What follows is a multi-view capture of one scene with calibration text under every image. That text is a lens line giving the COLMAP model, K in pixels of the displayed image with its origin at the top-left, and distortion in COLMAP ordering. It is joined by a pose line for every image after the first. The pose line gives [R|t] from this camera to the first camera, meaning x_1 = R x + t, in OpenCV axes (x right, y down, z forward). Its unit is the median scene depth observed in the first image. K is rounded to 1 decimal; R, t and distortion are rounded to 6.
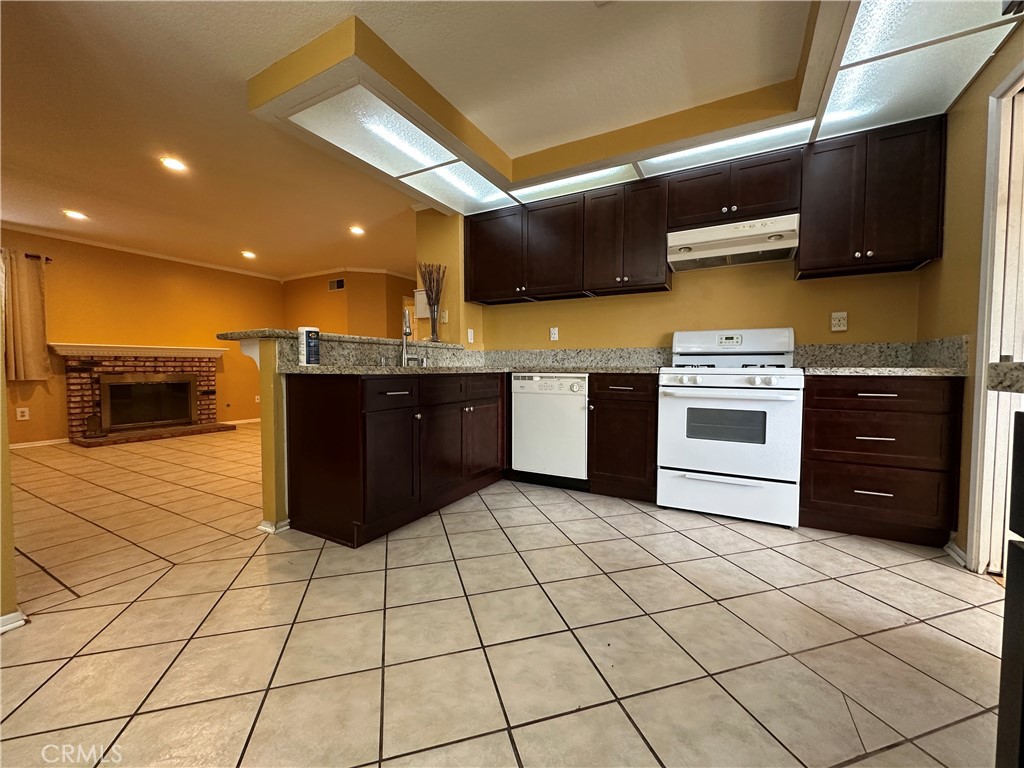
lens RADIAL K [[405.9, 0, 512.0], [0, 405.9, 384.0], [0, 0, 1]] dist [-0.002775, 0.000007]
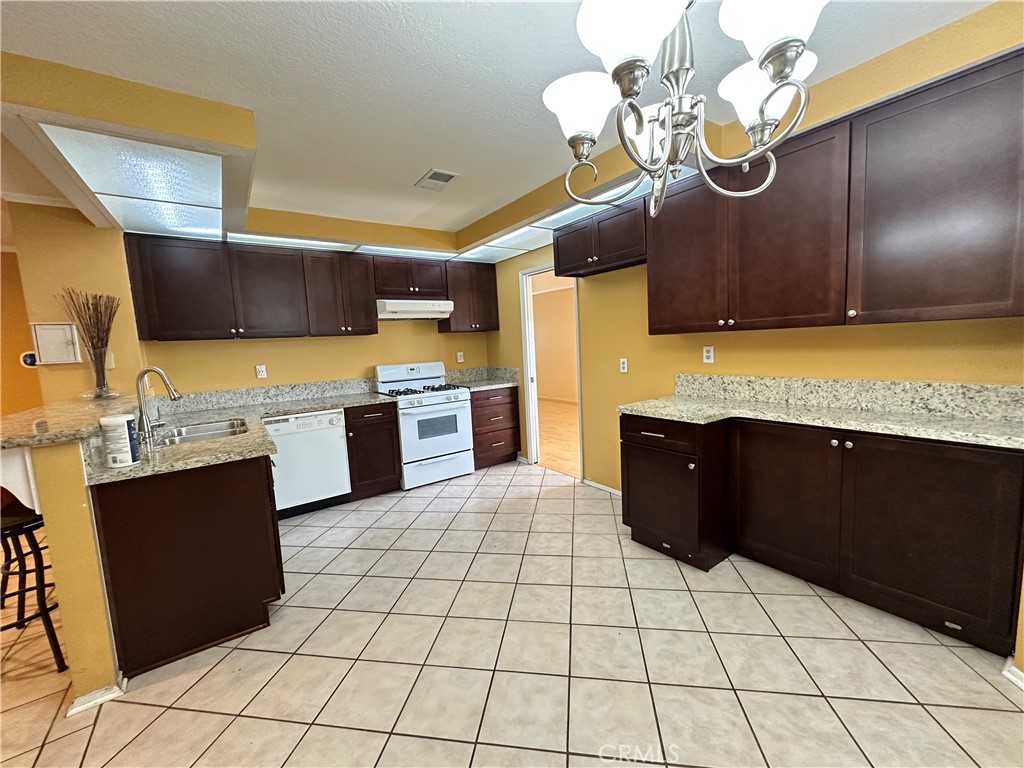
lens RADIAL K [[405.9, 0, 512.0], [0, 405.9, 384.0], [0, 0, 1]] dist [-0.002775, 0.000007]
pose [[0.432044, -0.116197, 0.894336, -0.750845], [0.089006, 0.992318, 0.085930, -0.173795], [-0.897450, 0.042476, 0.439067, -0.004786]]
